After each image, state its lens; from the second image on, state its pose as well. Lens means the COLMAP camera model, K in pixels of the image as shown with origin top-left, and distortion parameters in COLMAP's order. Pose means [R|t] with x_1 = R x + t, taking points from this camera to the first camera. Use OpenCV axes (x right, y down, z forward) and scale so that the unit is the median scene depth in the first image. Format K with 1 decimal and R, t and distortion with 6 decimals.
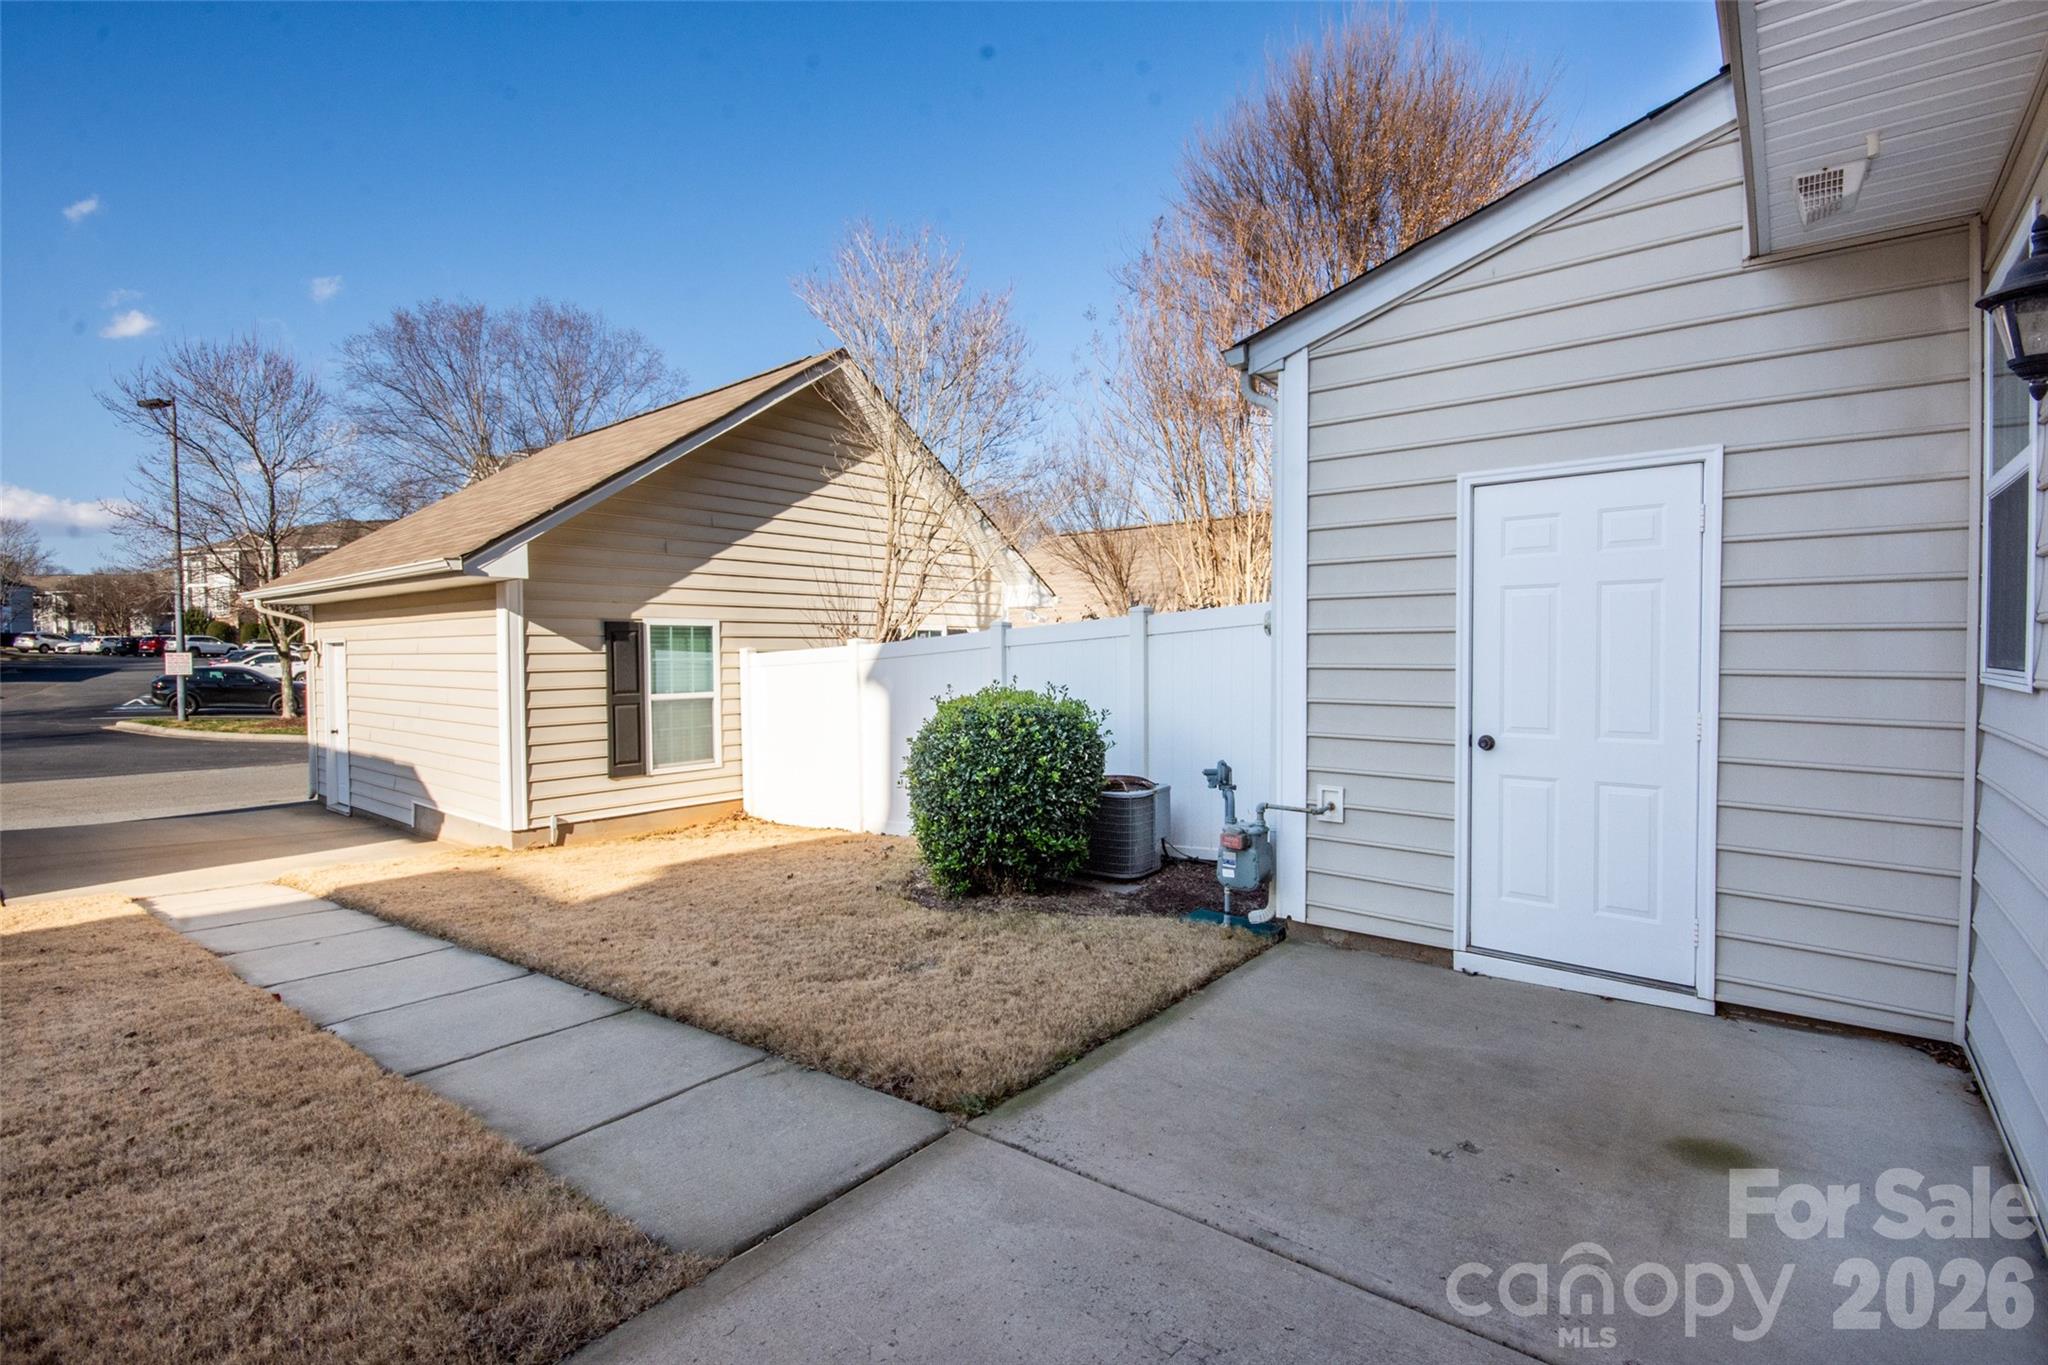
lens RADIAL K [[925.4, 0, 1028.8], [0, 925.4, 681.9], [0, 0, 1]] dist [-0.000347, 0.000222]
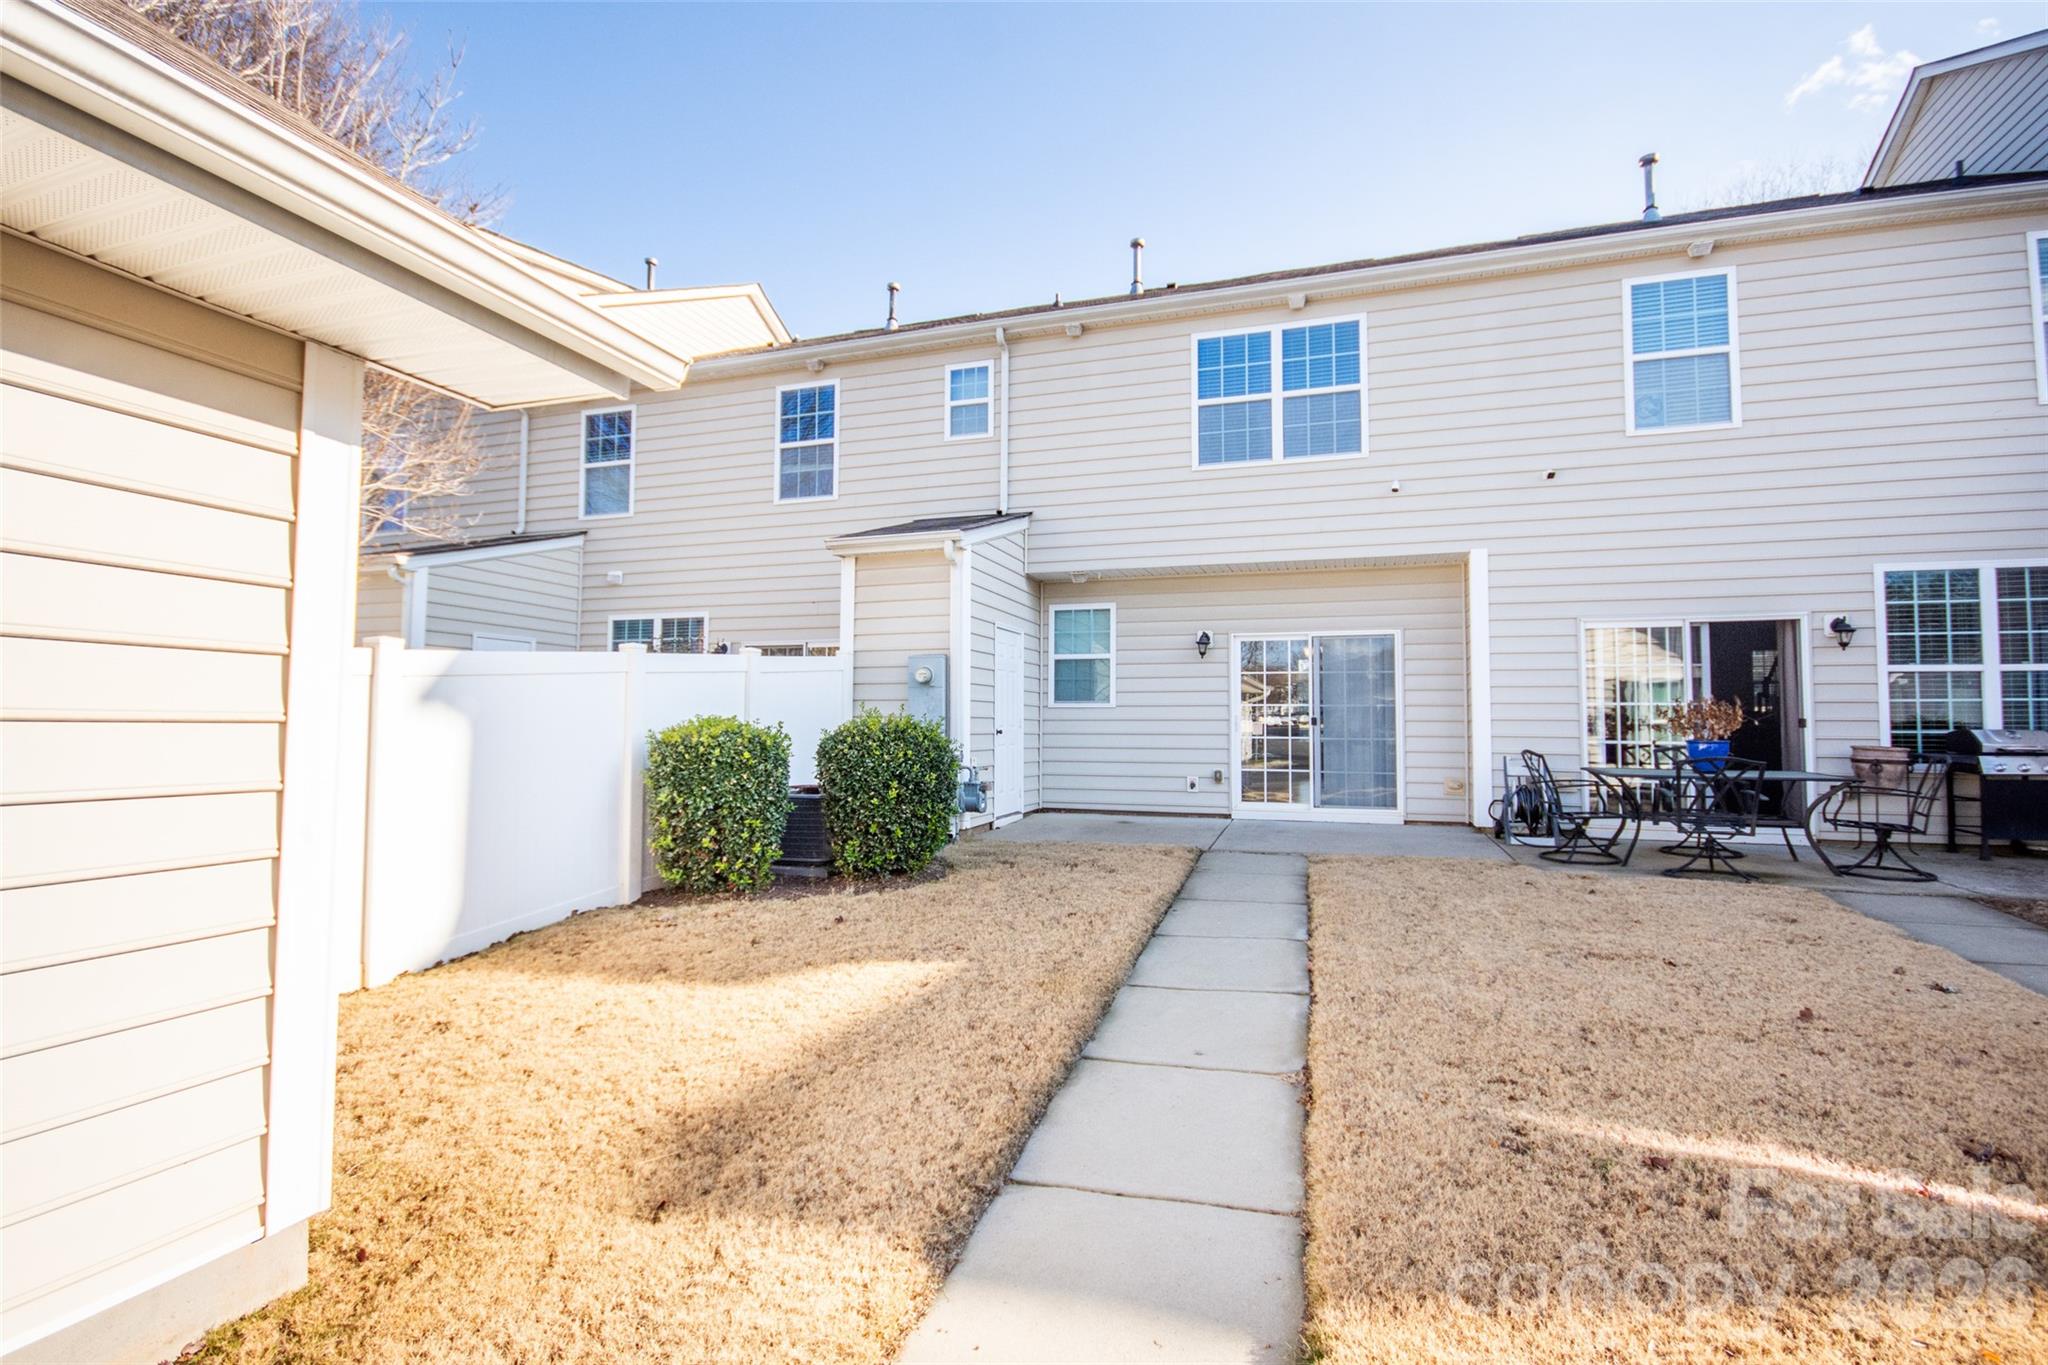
lens RADIAL K [[925.4, 0, 1028.8], [0, 925.4, 681.9], [0, 0, 1]] dist [-0.000347, 0.000222]
pose [[-0.359003, 0.046598, 0.932172, -2.070689], [0.027487, 0.998848, -0.039345, 0.036333], [-0.932931, 0.011498, -0.359870, 2.039235]]
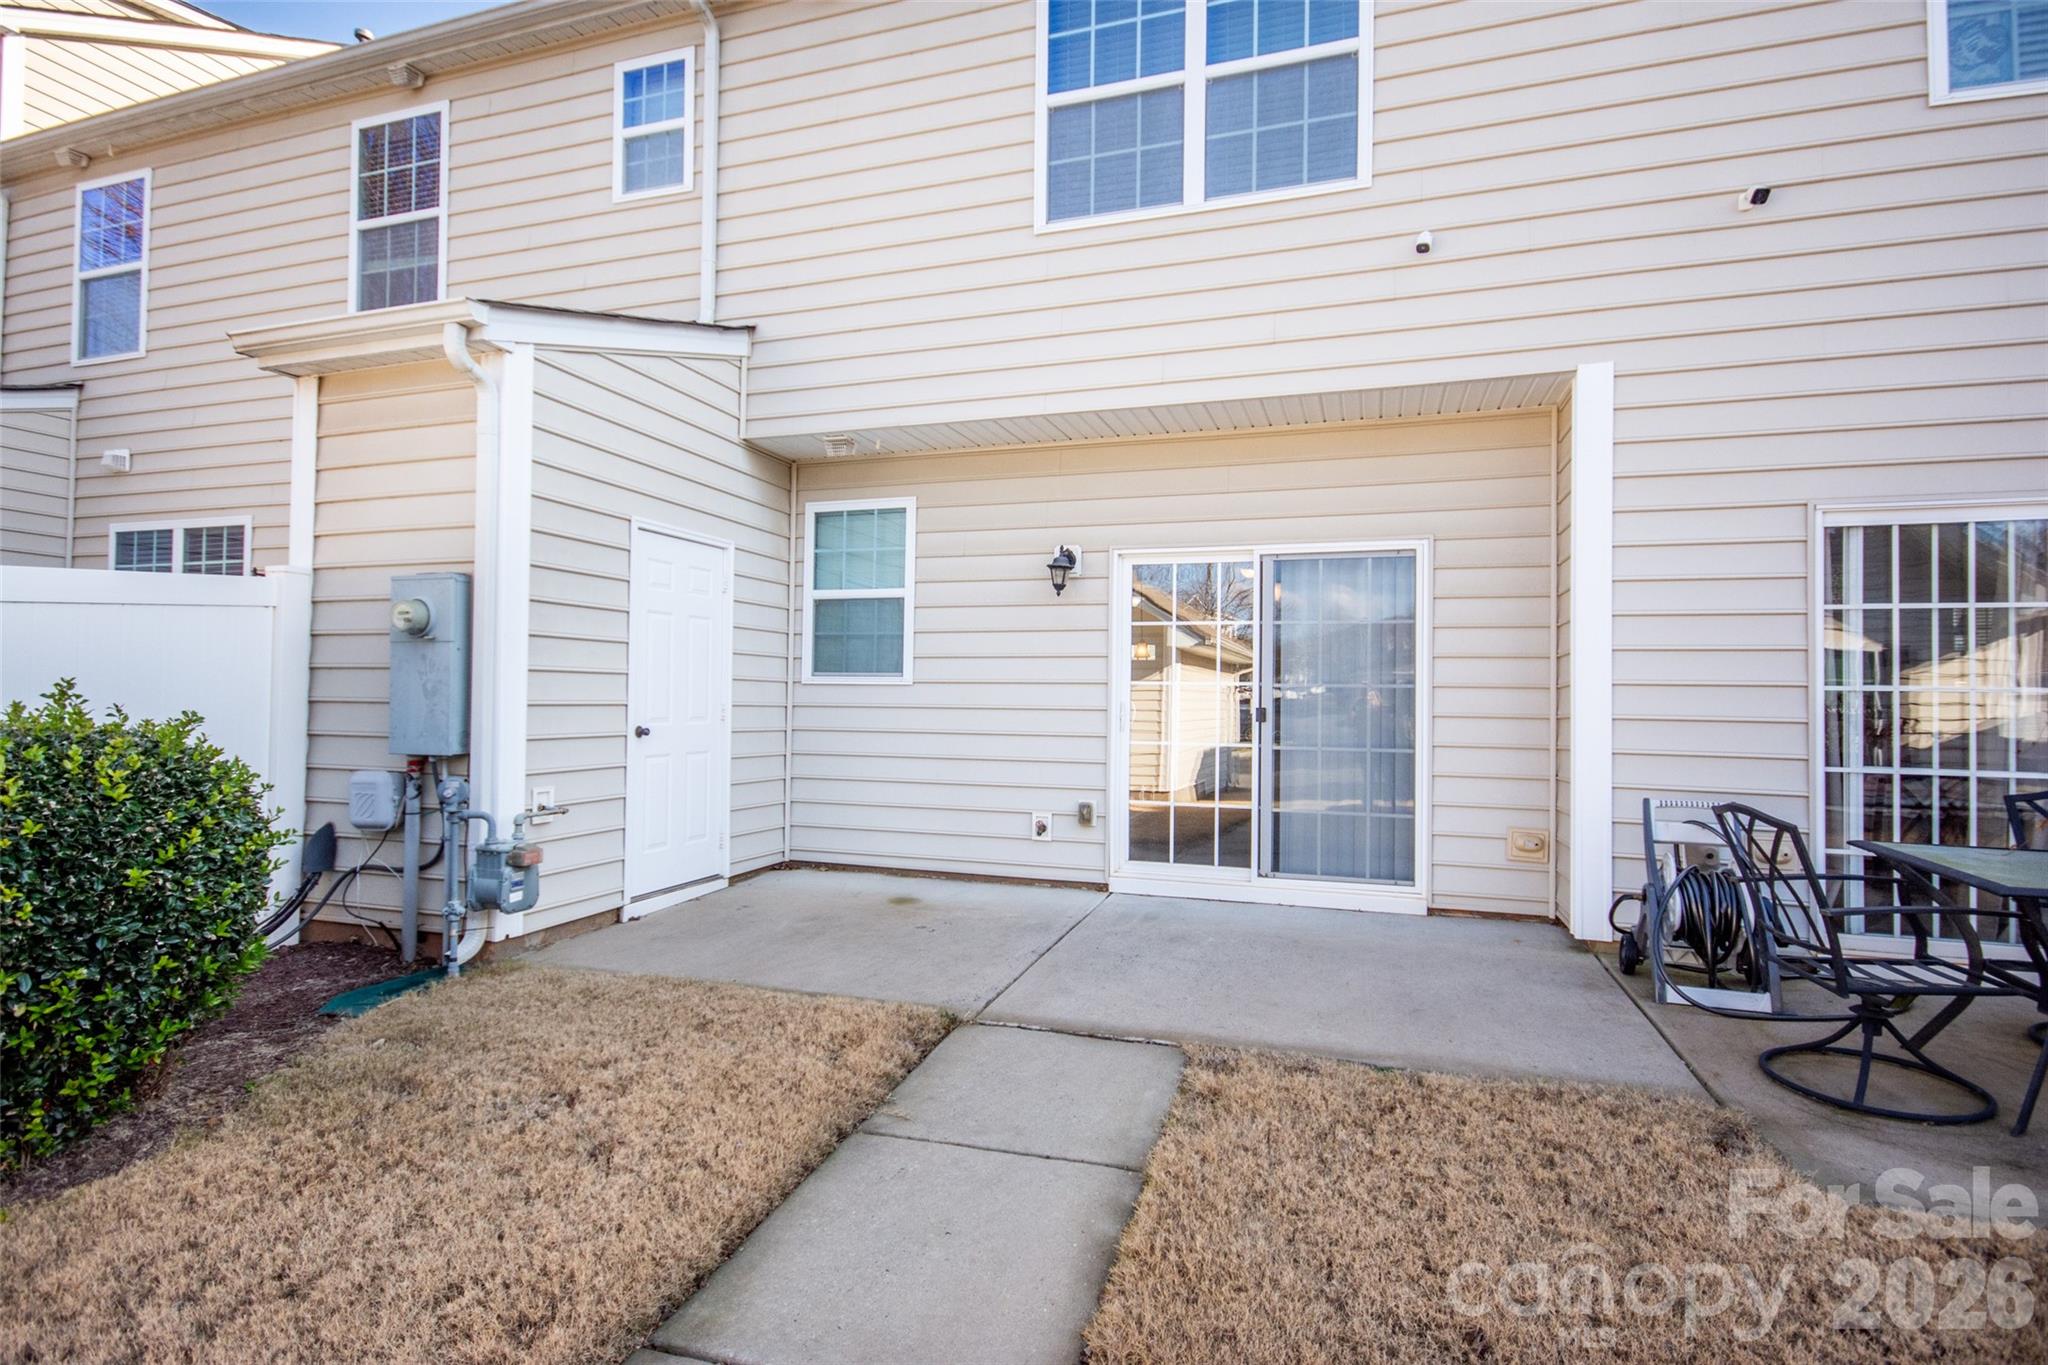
lens RADIAL K [[1010.5, 0, 1019.0], [0, 1010.5, 682.6], [0, 0, 1]] dist [0.023148, -0.012813]
pose [[-0.351504, 0.015168, 0.936064, -1.122438], [0.019635, 0.999768, -0.008827, 0.023798], [-0.935981, 0.015277, -0.351720, 1.135397]]
